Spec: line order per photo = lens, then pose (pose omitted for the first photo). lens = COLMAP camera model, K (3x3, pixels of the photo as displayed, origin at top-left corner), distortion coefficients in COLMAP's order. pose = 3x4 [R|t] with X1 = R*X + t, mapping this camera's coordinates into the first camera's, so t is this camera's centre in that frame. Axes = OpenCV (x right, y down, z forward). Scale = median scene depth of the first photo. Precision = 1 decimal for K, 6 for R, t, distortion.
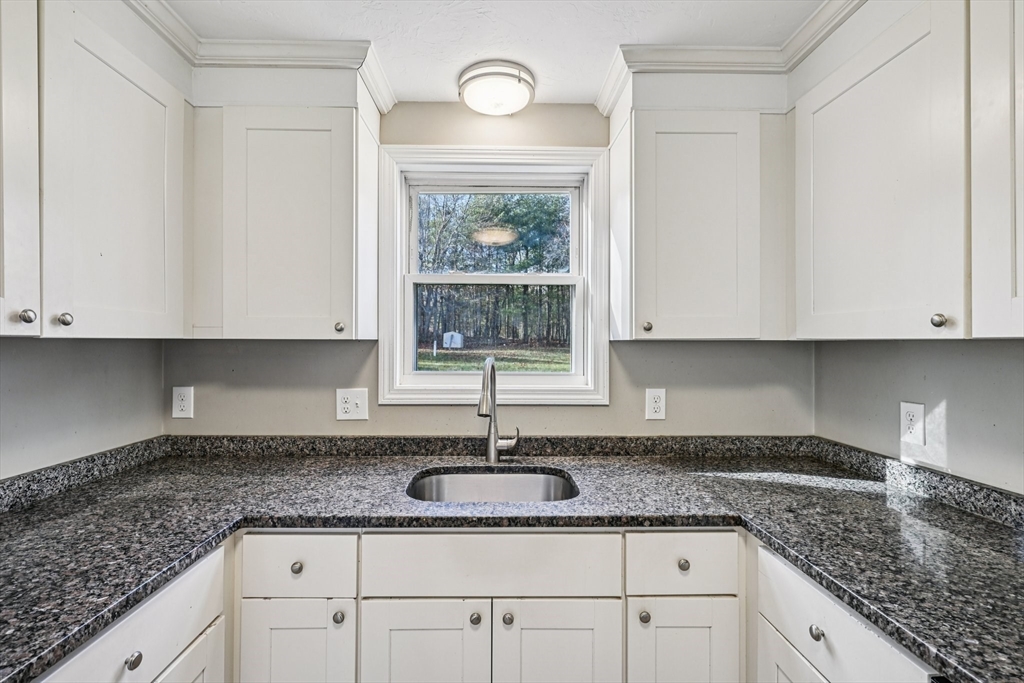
lens RADIAL K [[456.2, 0, 507.4], [0, 456.2, 340.0], [0, 0, 1]] dist [0.000017, -0.000227]
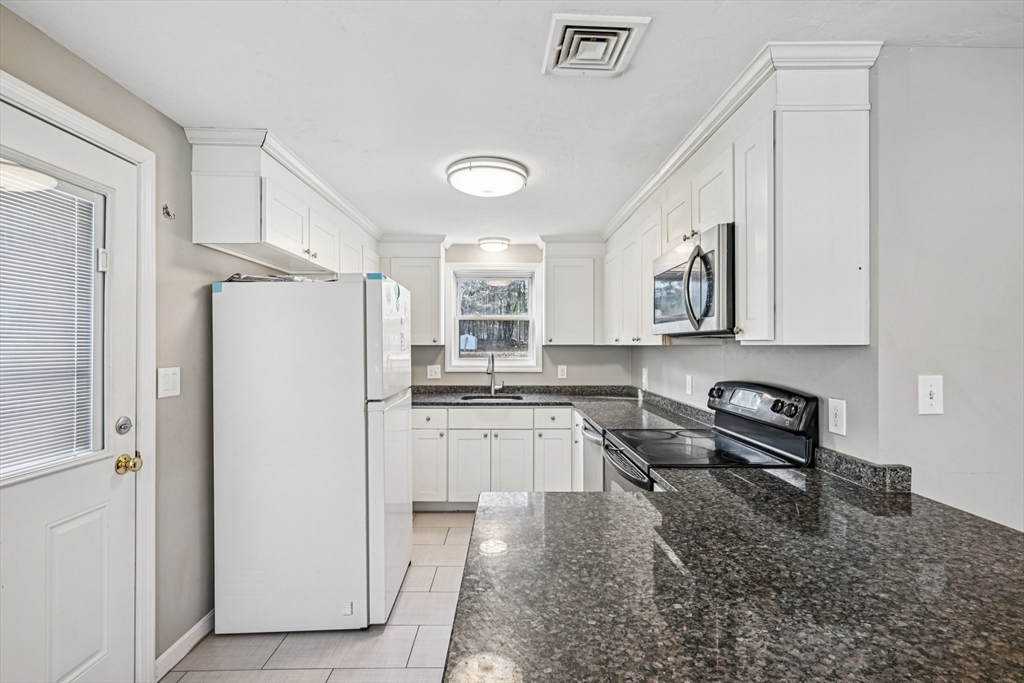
lens RADIAL K [[456.4, 0, 510.9], [0, 456.4, 344.6], [0, 0, 1]] dist [0.000671, -0.000066]
pose [[0.999761, -0.001459, -0.021818, 0.117427], [0.001594, 0.999980, 0.006193, -0.016908], [0.021809, -0.006226, 0.999743, -1.434371]]
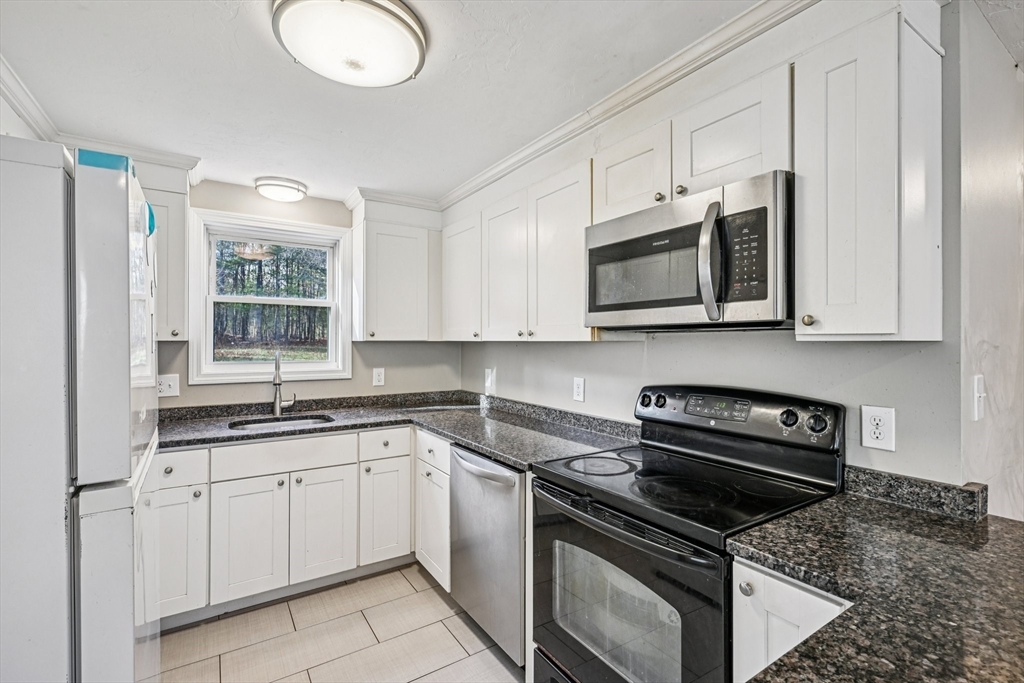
lens RADIAL K [[456.2, 0, 507.4], [0, 456.2, 340.0], [0, 0, 1]] dist [0.000017, -0.000227]
pose [[0.855931, 0.001103, 0.517089, -0.172532], [-0.003391, 0.999988, 0.003480, -0.011759], [-0.517079, -0.004732, 0.855925, -0.814989]]
